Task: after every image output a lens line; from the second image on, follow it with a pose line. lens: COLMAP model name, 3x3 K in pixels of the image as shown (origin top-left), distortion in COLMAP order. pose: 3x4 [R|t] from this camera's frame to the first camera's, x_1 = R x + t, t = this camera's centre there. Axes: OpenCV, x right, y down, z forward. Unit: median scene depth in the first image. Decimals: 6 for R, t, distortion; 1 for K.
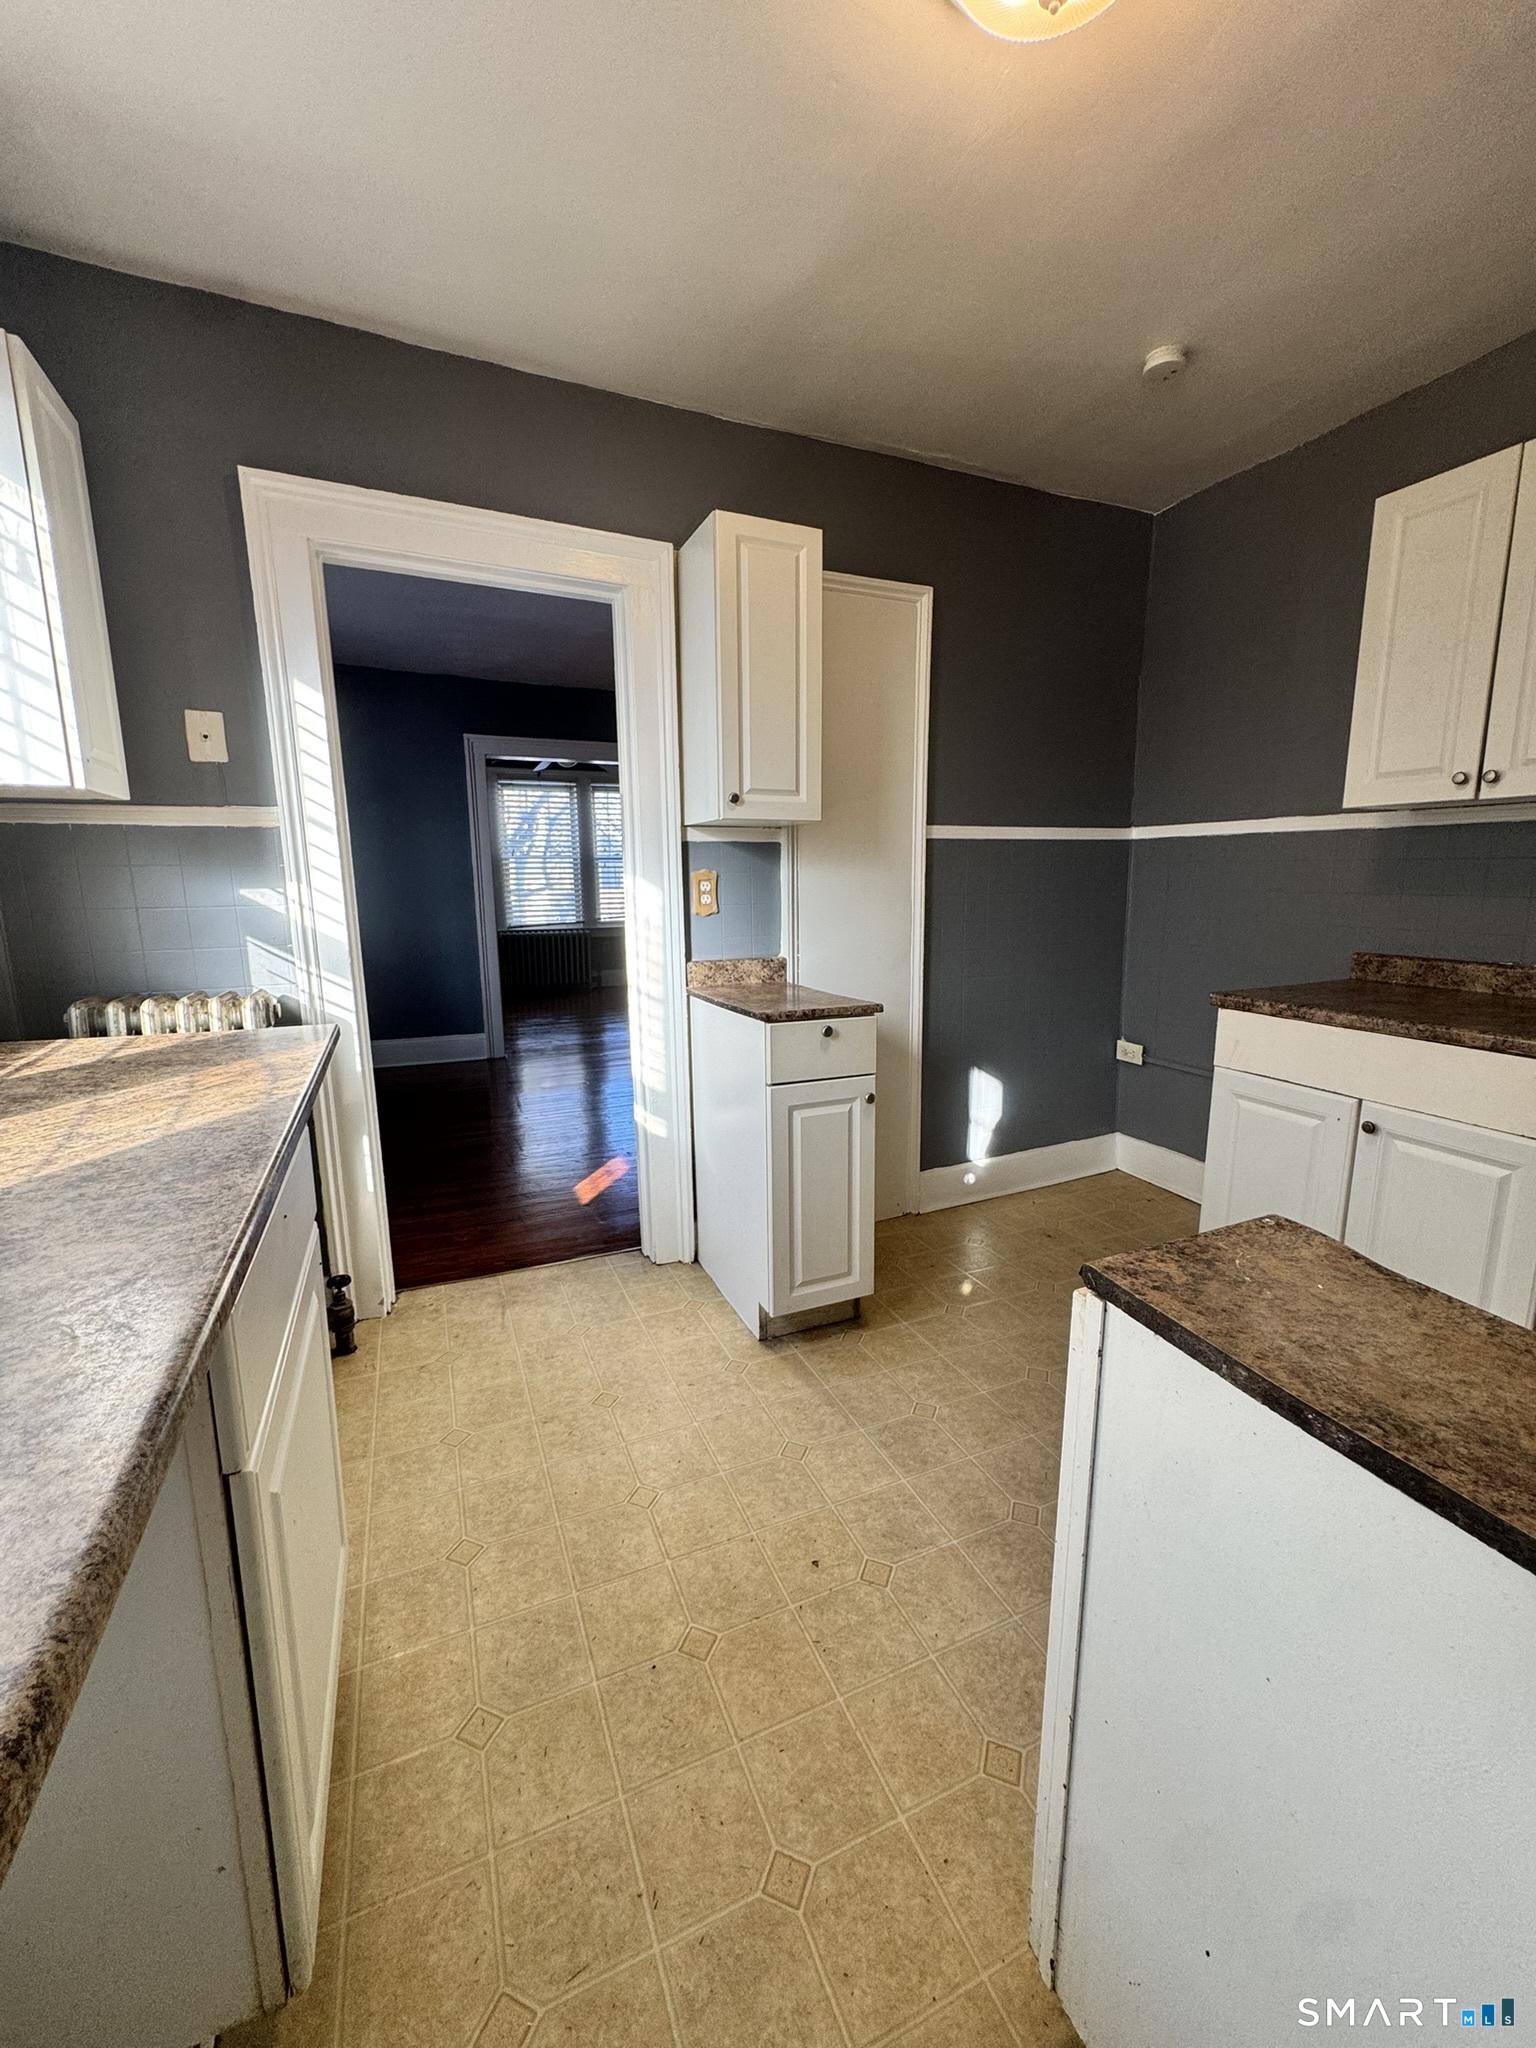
lens RADIAL K [[821.0, 0, 770.9], [0, 821.0, 1018.7], [0, 0, 1]] dist [-0.003529, 0.000590]
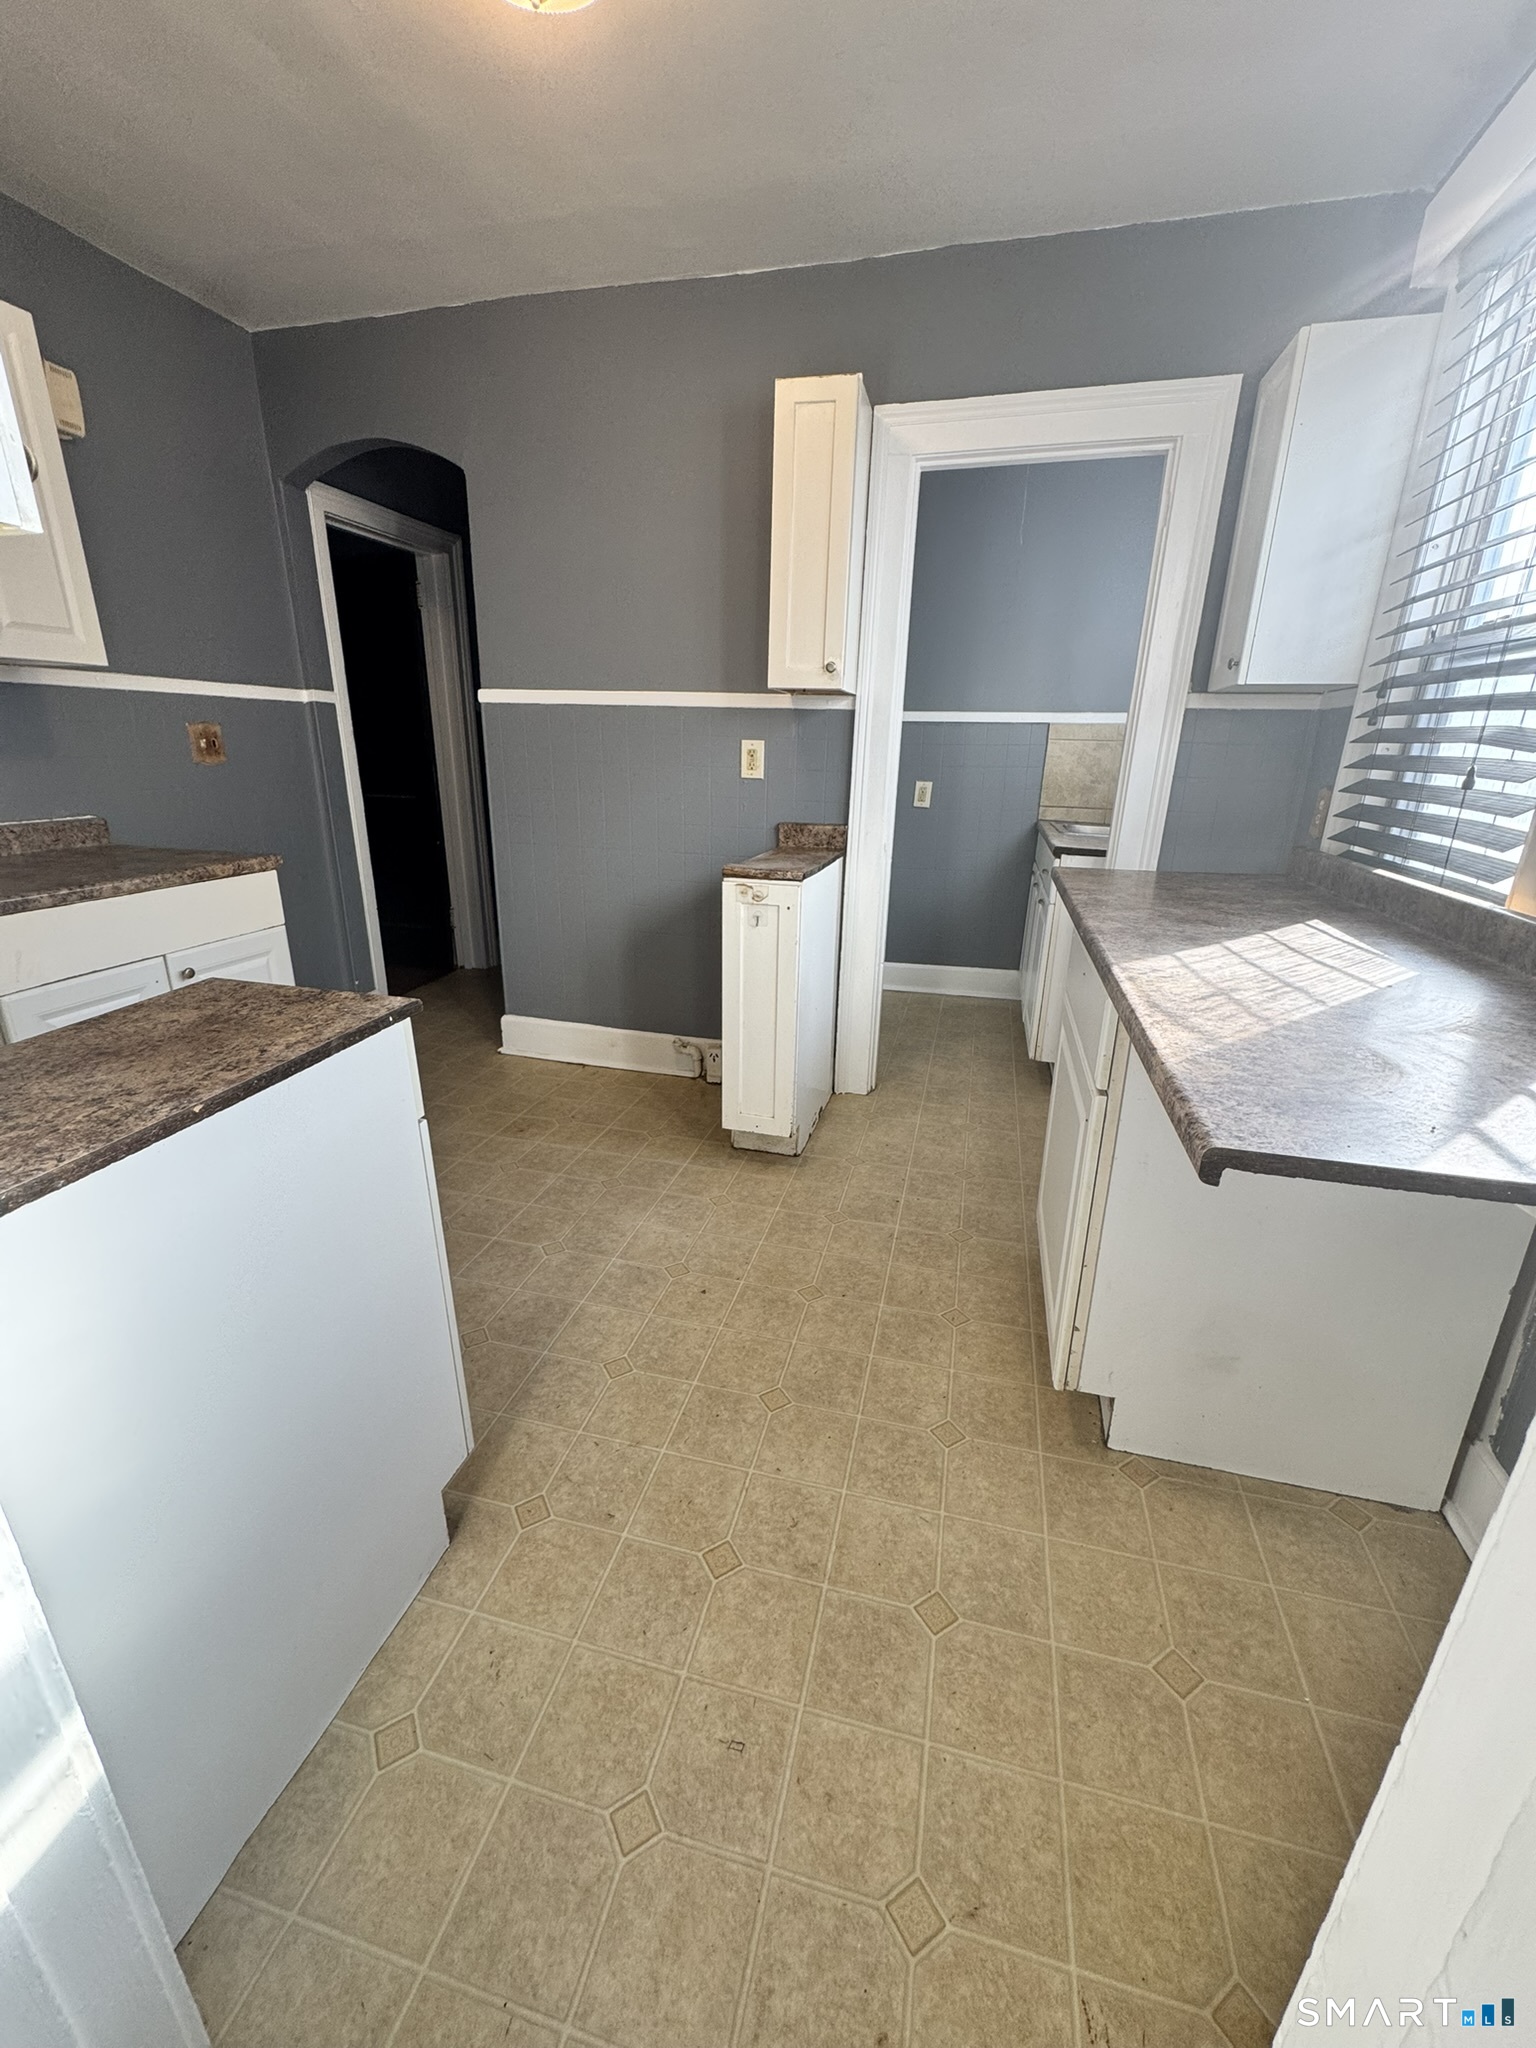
lens RADIAL K [[821.0, 0, 771.6], [0, 821.0, 1012.2], [0, 0, 1]] dist [-0.003529, 0.000590]
pose [[-0.790581, -0.199523, 0.578941, -0.506824], [0.089196, 0.897825, 0.431225, -0.210564], [-0.605827, 0.392558, -0.692006, 1.205989]]
